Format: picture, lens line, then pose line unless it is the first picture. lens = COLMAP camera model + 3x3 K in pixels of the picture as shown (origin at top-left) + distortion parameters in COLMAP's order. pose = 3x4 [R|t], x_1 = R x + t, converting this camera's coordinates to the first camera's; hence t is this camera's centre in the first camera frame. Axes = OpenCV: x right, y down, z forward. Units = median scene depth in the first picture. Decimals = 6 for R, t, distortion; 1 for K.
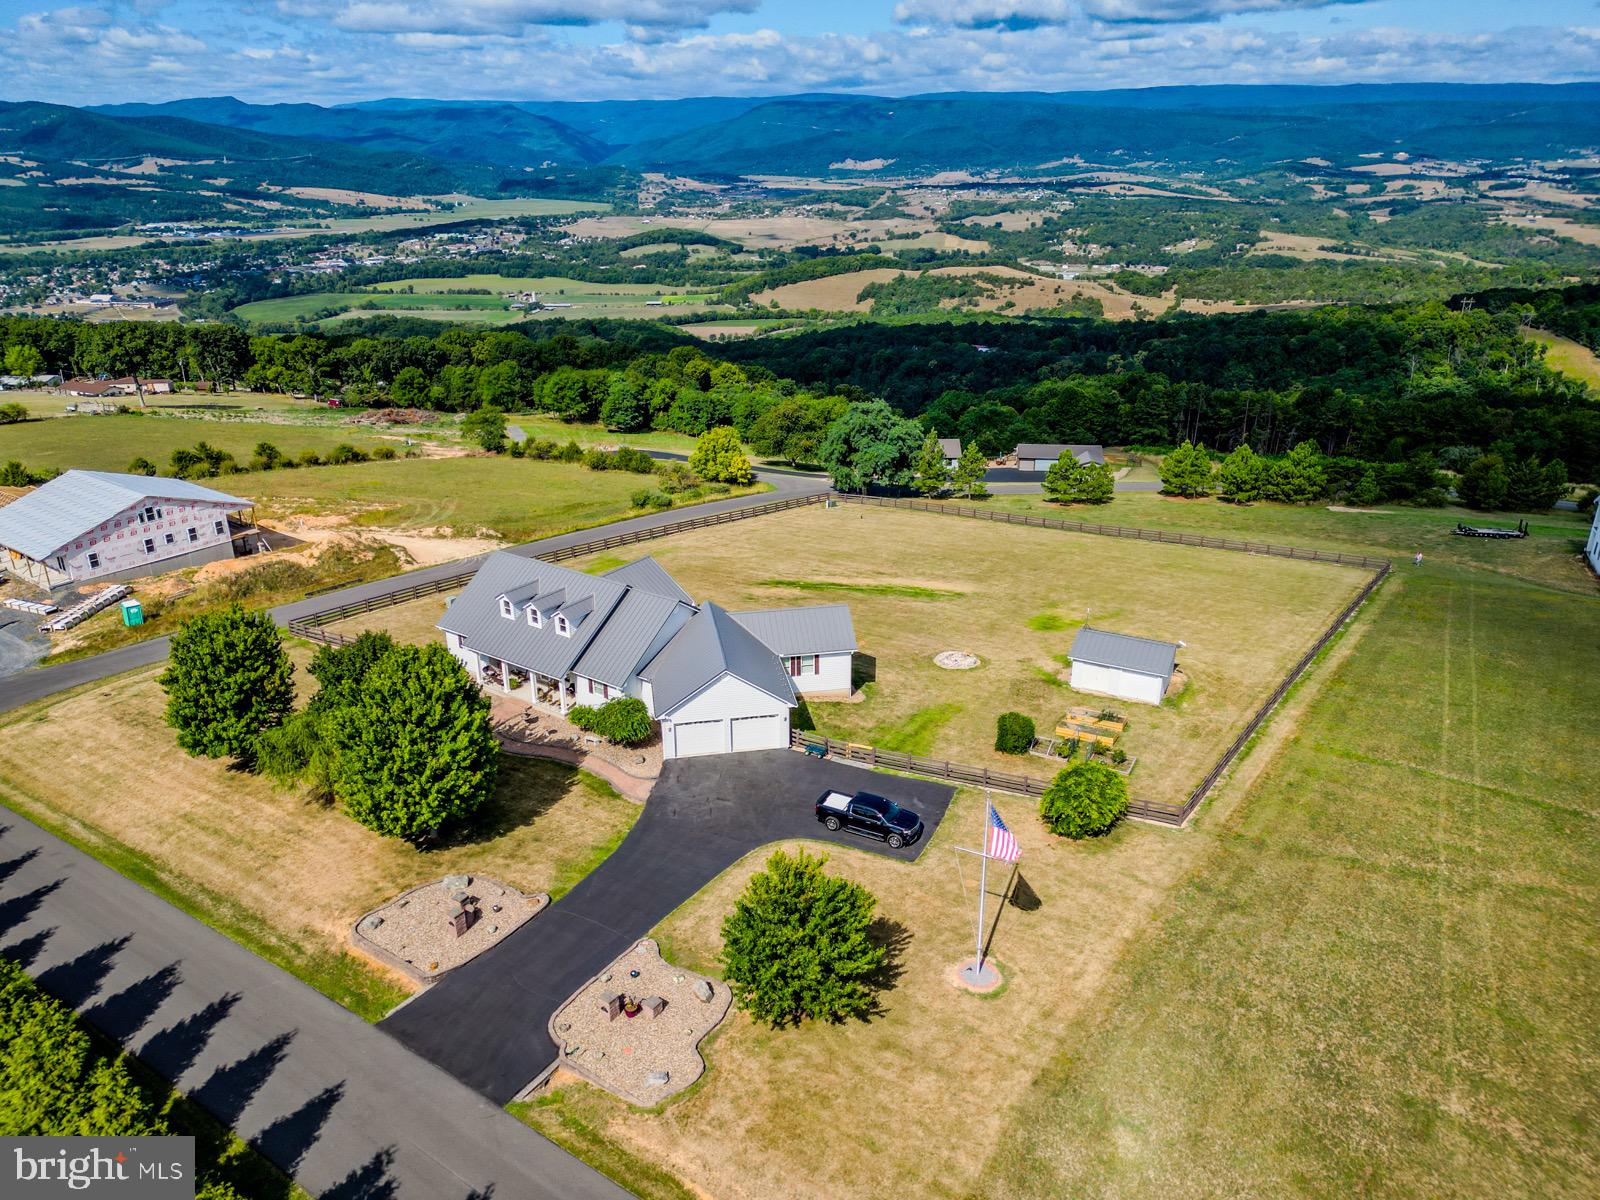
lens RADIAL K [[1116.7, 0, 801.5], [0, 1116.7, 598.7], [0, 0, 1]] dist [0.067484, -0.064154]
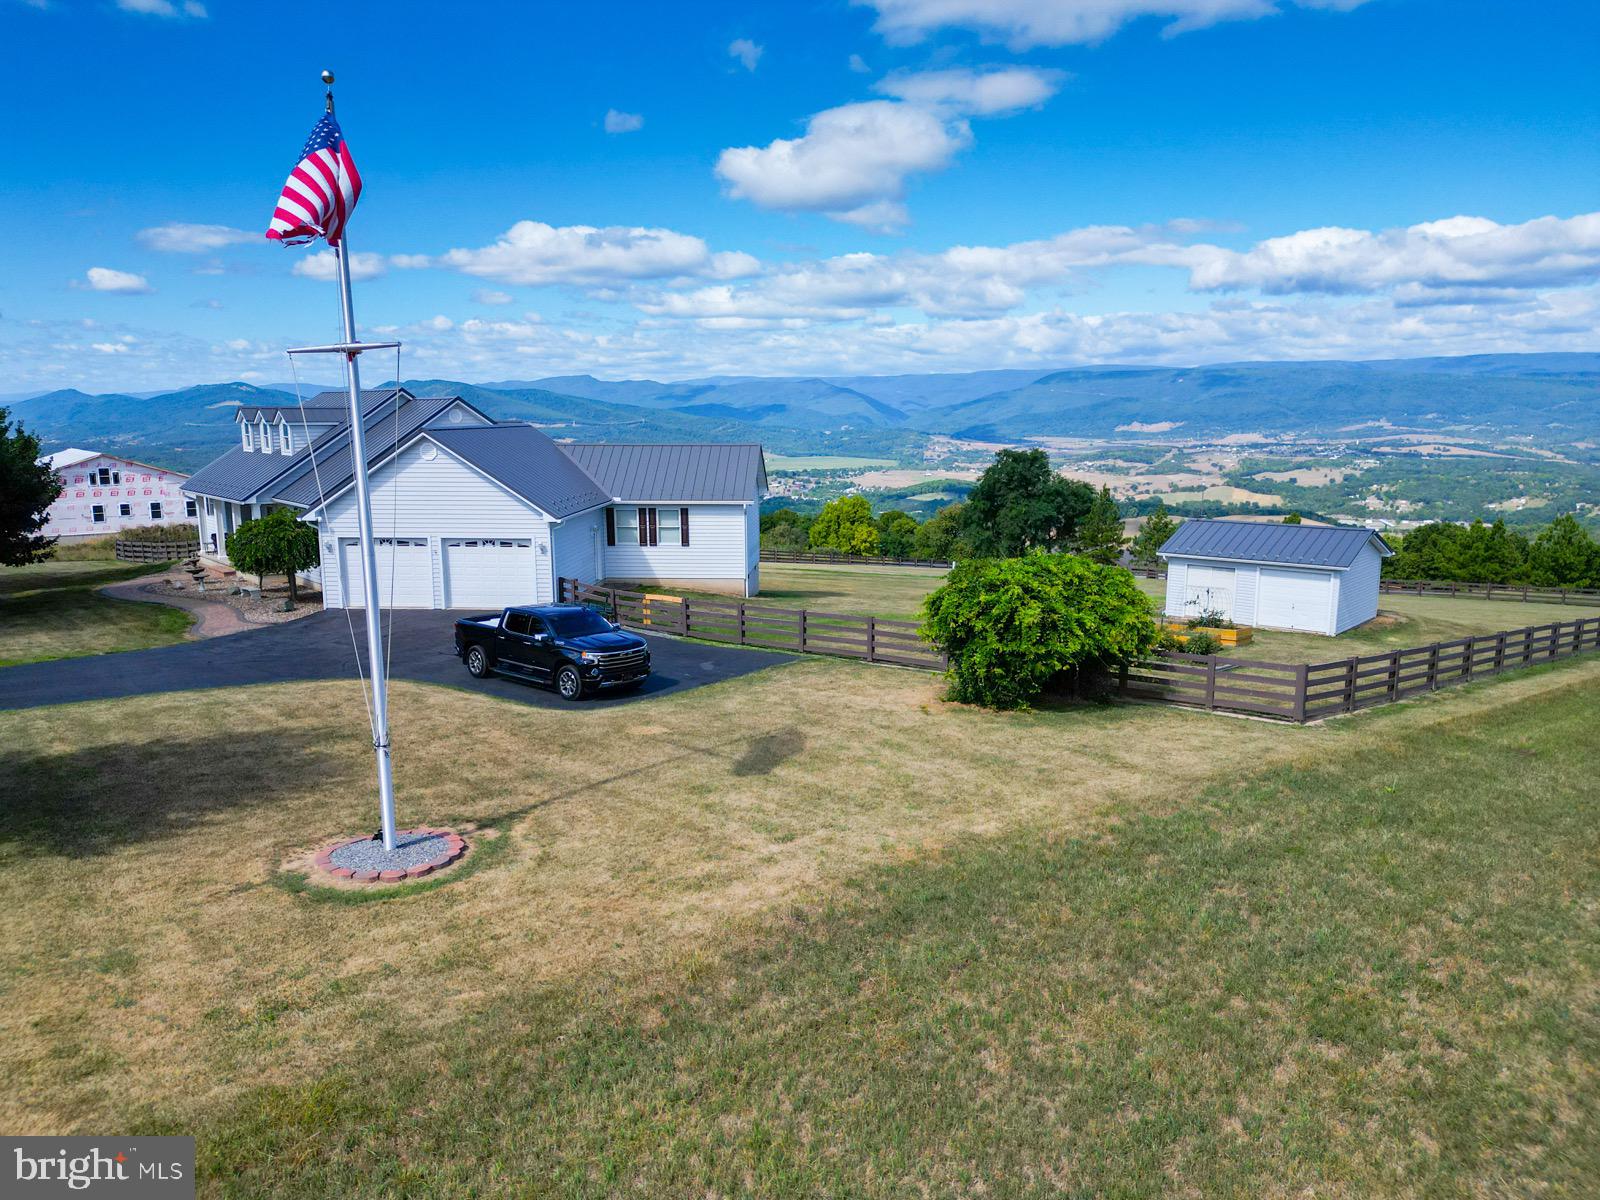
lens RADIAL K [[1116.7, 0, 801.5], [0, 1116.7, 598.7], [0, 0, 1]] dist [0.067484, -0.064154]
pose [[0.969547, 0.040474, -0.241537, 0.140907], [-0.091924, 0.974281, -0.205733, 0.137700], [0.226998, 0.221670, 0.948332, 0.314795]]
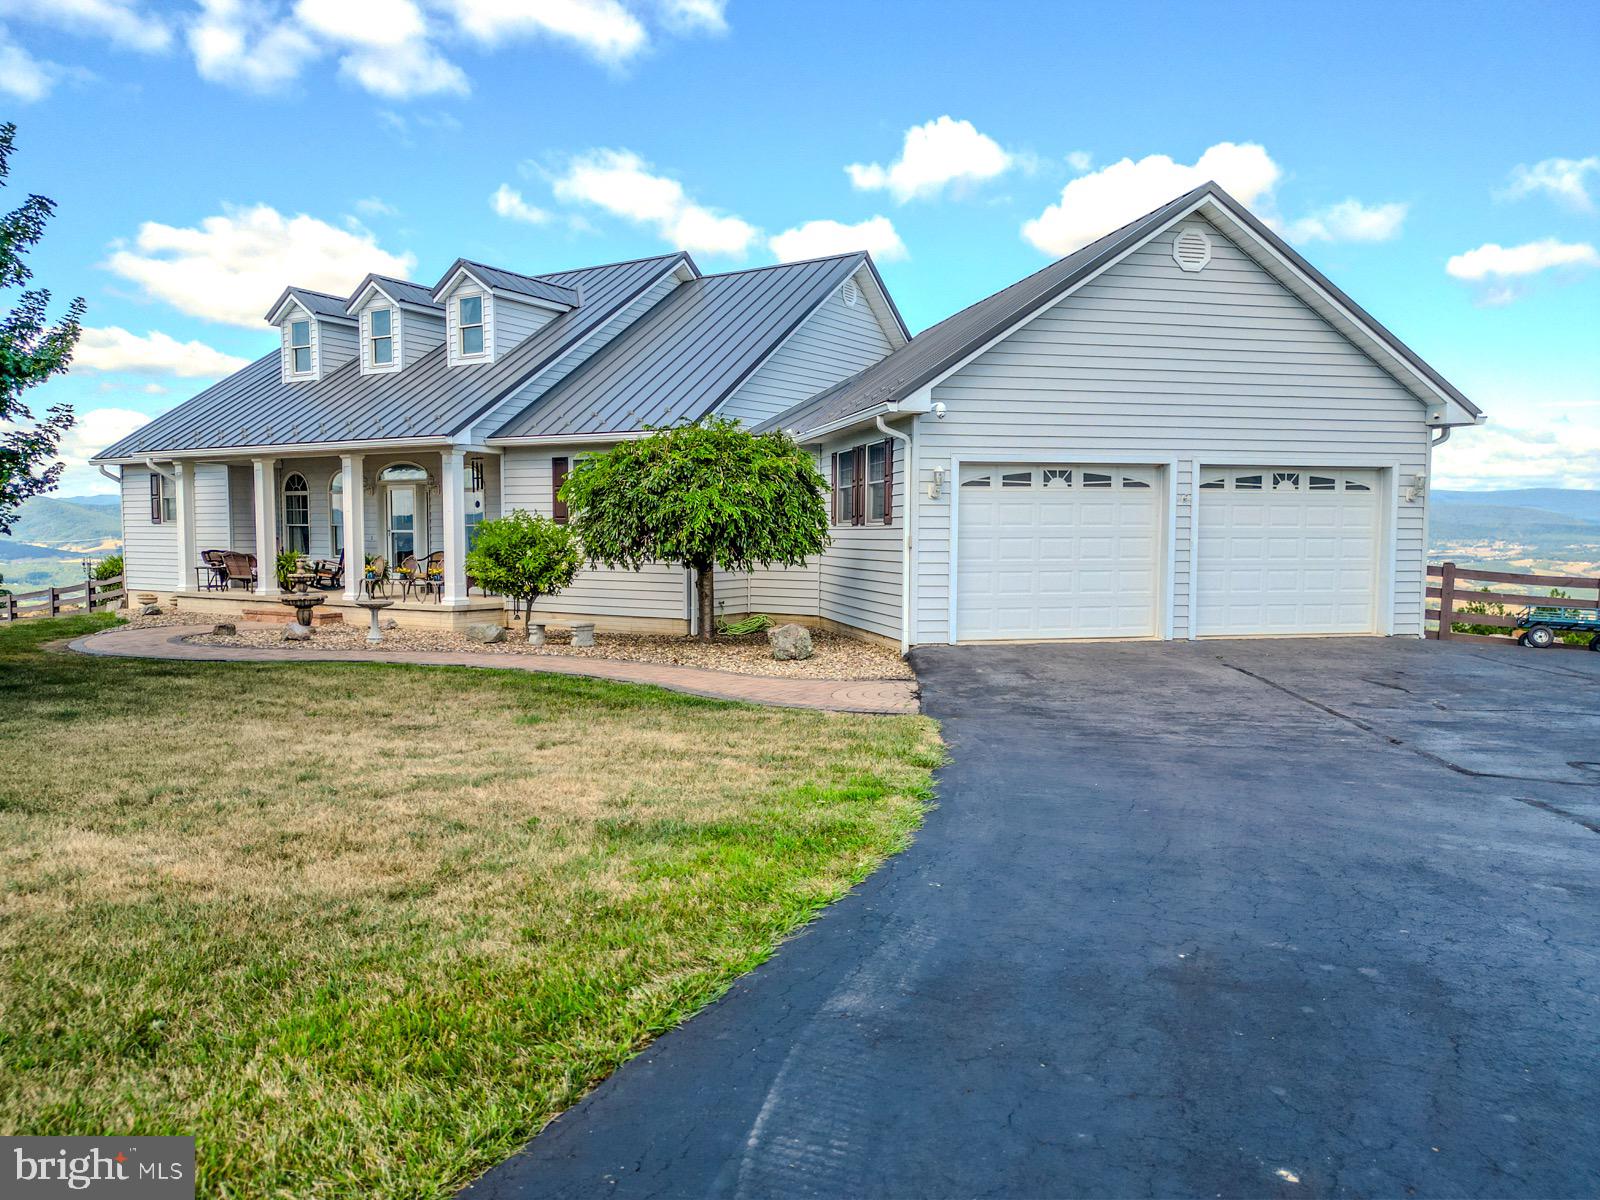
lens RADIAL K [[1116.7, 0, 801.5], [0, 1116.7, 598.7], [0, 0, 1]] dist [0.067484, -0.064154]
pose [[0.998583, 0.002066, 0.053185, -0.091908], [0.015053, 0.947491, -0.319428, 0.120528], [-0.051053, 0.319776, 0.946117, 0.475381]]
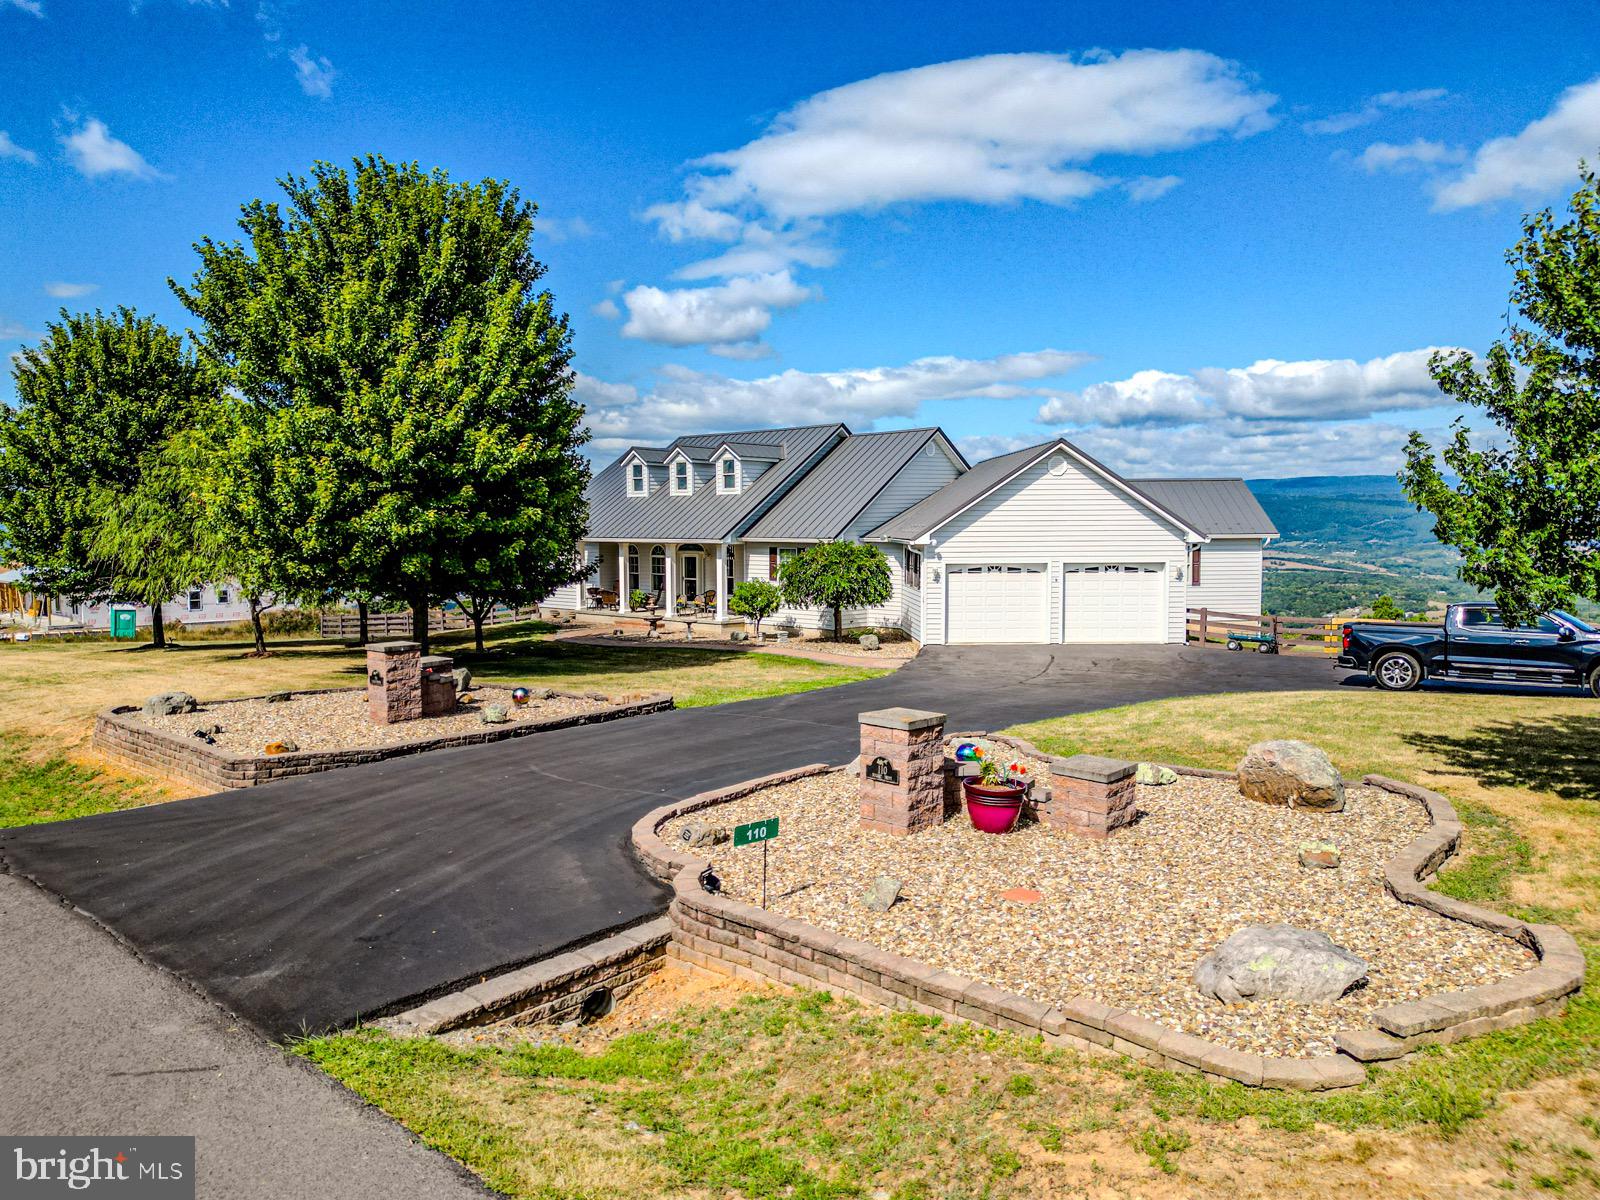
lens RADIAL K [[1114.8, 0, 802.7], [0, 1114.8, 605.4], [0, 0, 1]] dist [0.083528, -0.089638]
pose [[0.991366, 0.009060, -0.130809, -0.066318], [-0.049172, 0.950493, -0.306832, 0.165060], [0.121553, 0.310615, 0.942732, 0.319441]]
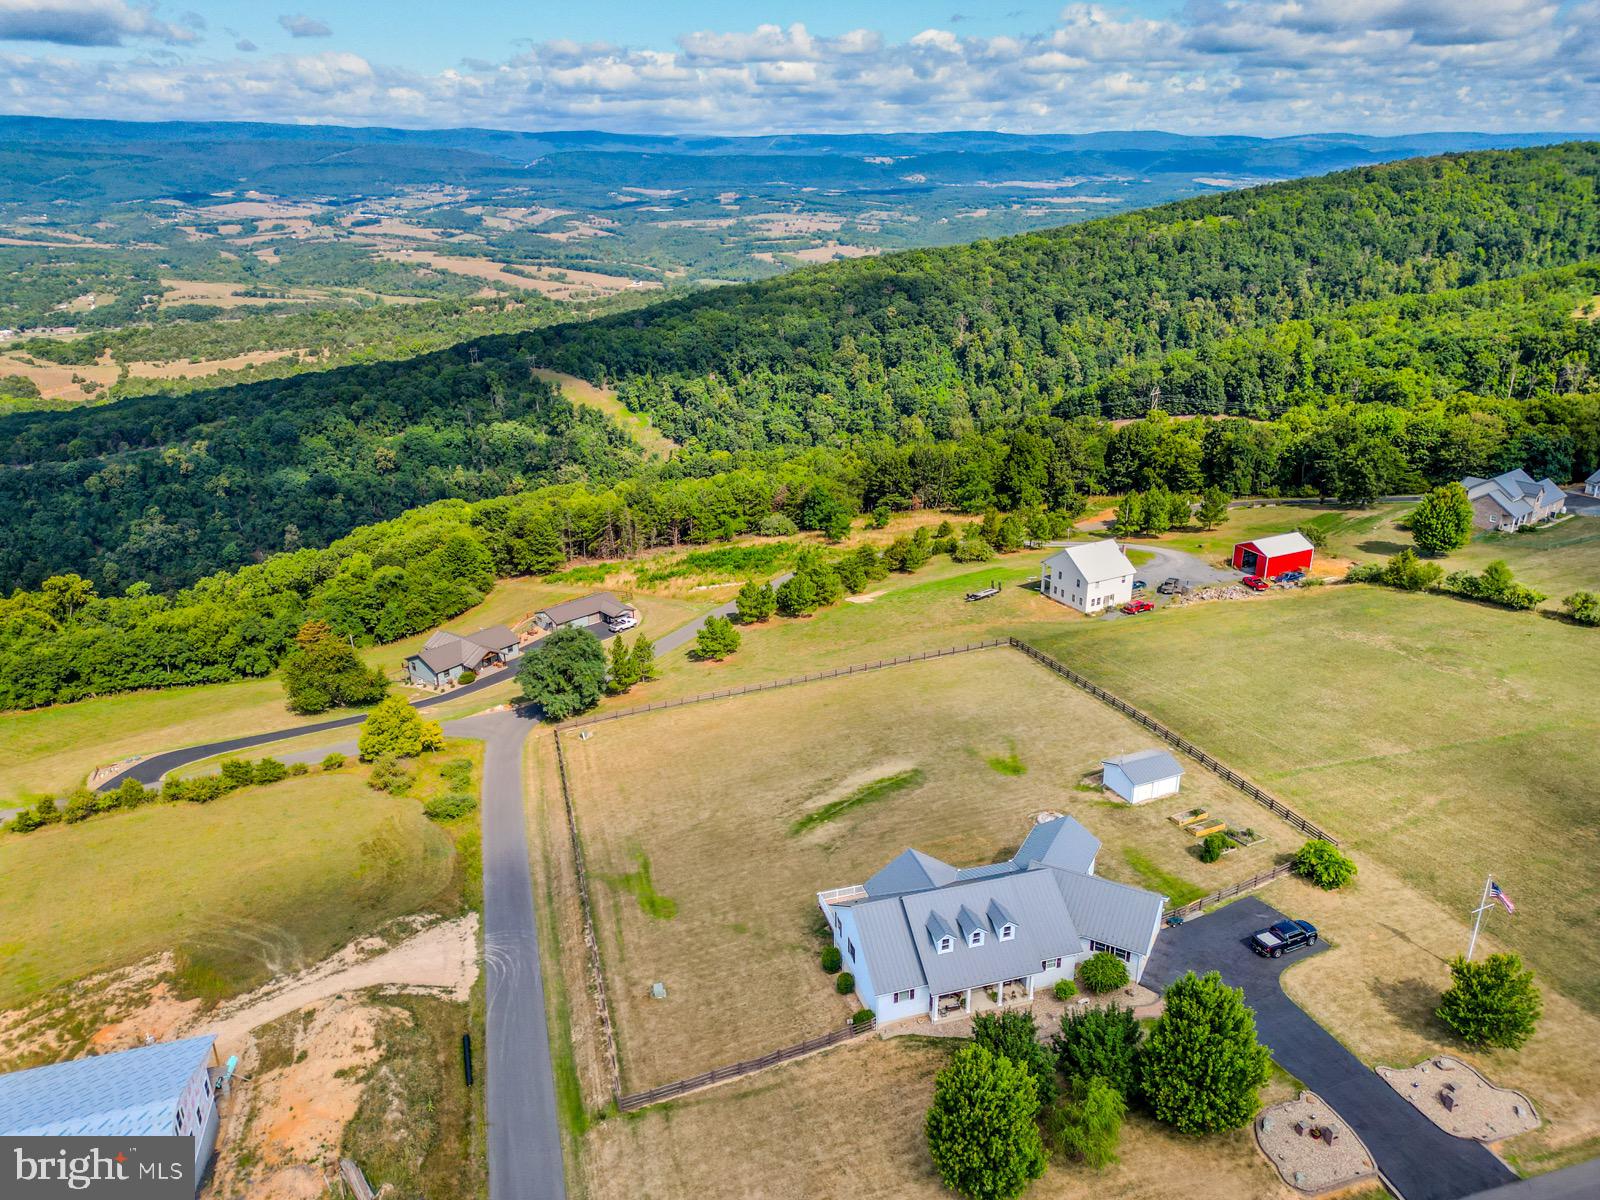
lens RADIAL K [[1116.7, 0, 801.5], [0, 1116.7, 598.7], [0, 0, 1]] dist [0.067484, -0.064154]
pose [[0.626410, -0.283308, 0.726186, -0.715206], [0.302770, 0.946897, 0.108244, -0.328676], [-0.718290, 0.152063, 0.678923, 0.179789]]
